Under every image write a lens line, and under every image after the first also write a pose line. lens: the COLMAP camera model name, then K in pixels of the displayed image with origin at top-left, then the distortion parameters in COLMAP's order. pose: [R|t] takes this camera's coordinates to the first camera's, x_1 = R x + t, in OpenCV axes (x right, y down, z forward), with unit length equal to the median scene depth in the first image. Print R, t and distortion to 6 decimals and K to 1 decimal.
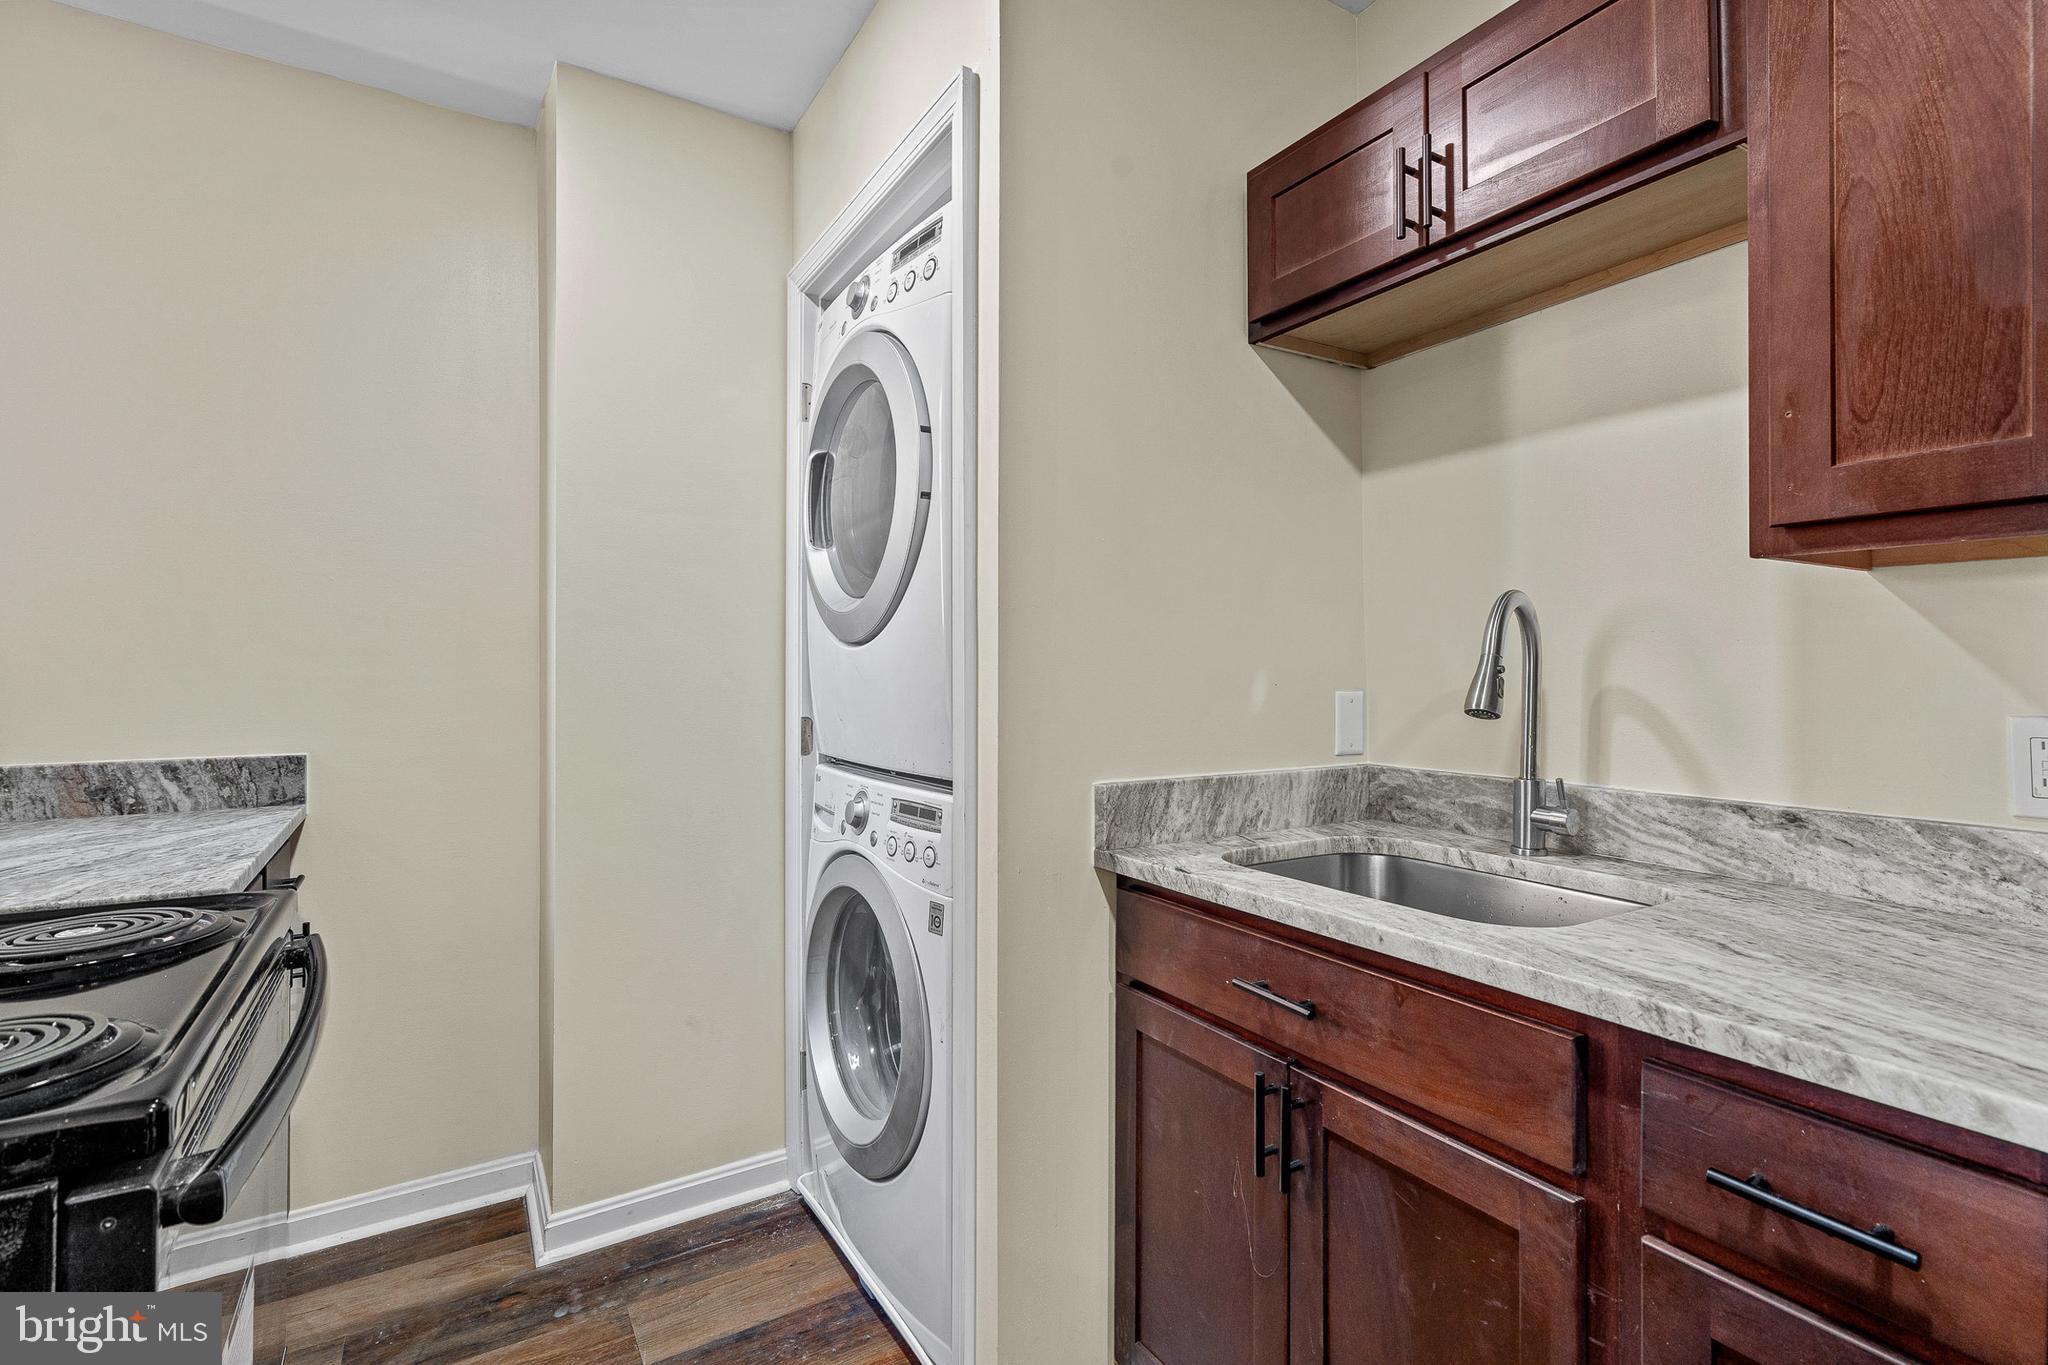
lens RADIAL K [[948.9, 0, 1021.0], [0, 948.9, 664.4], [0, 0, 1]] dist [-0.005570, -0.000318]
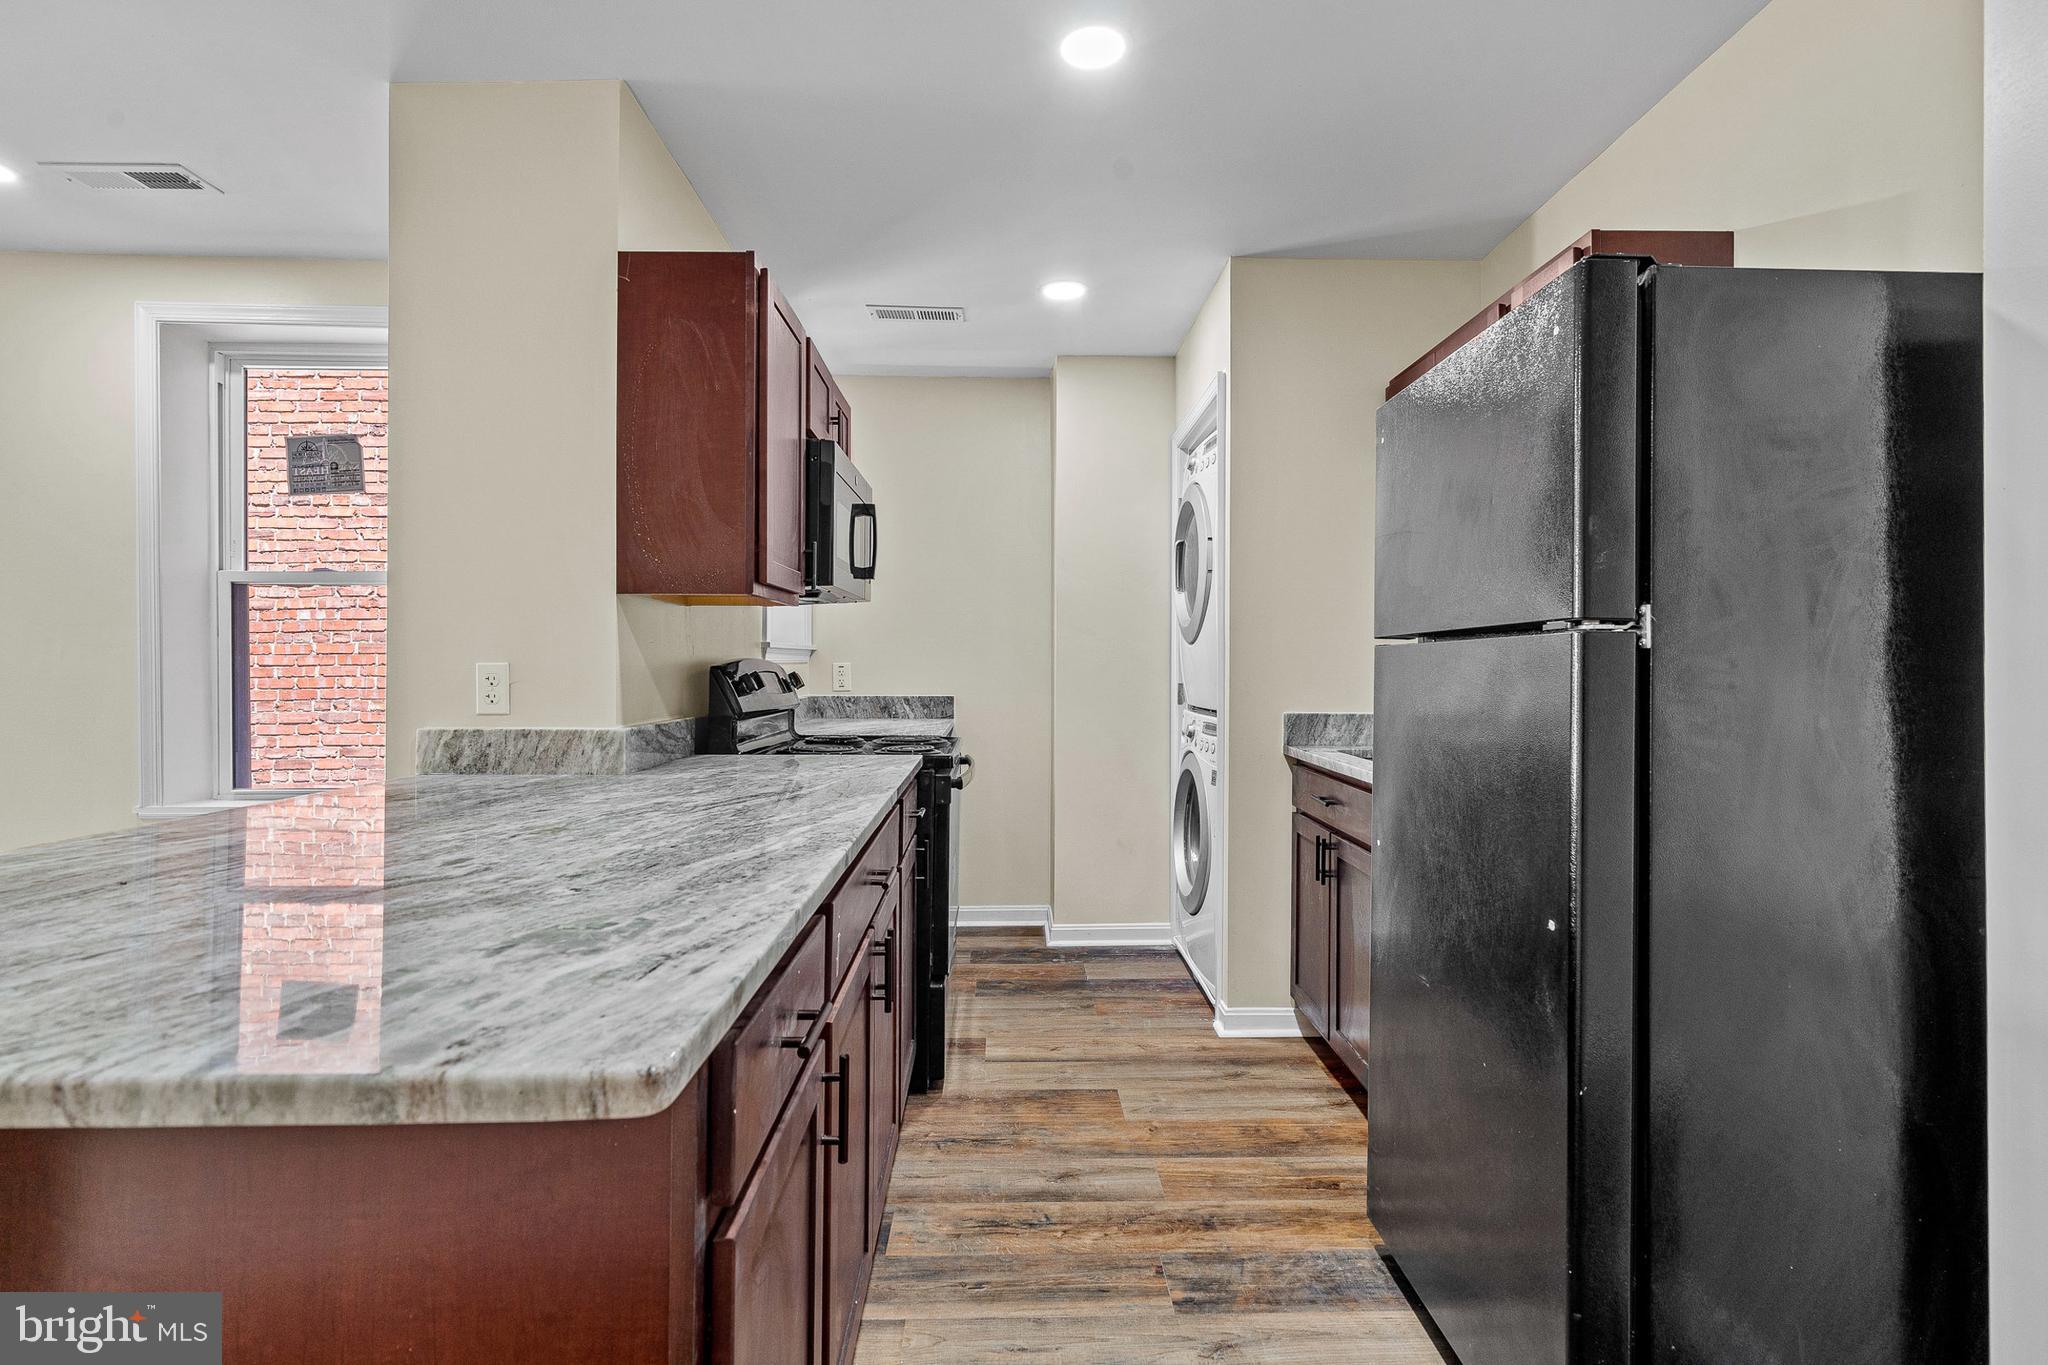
lens RADIAL K [[948.9, 0, 1024.7], [0, 948.9, 669.9], [0, 0, 1]] dist [-0.005570, -0.000318]
pose [[0.863075, 0.007747, -0.505017, 0.515235], [0.001236, 0.999847, 0.017449, -0.002374], [0.505074, -0.015684, 0.862933, -0.847963]]
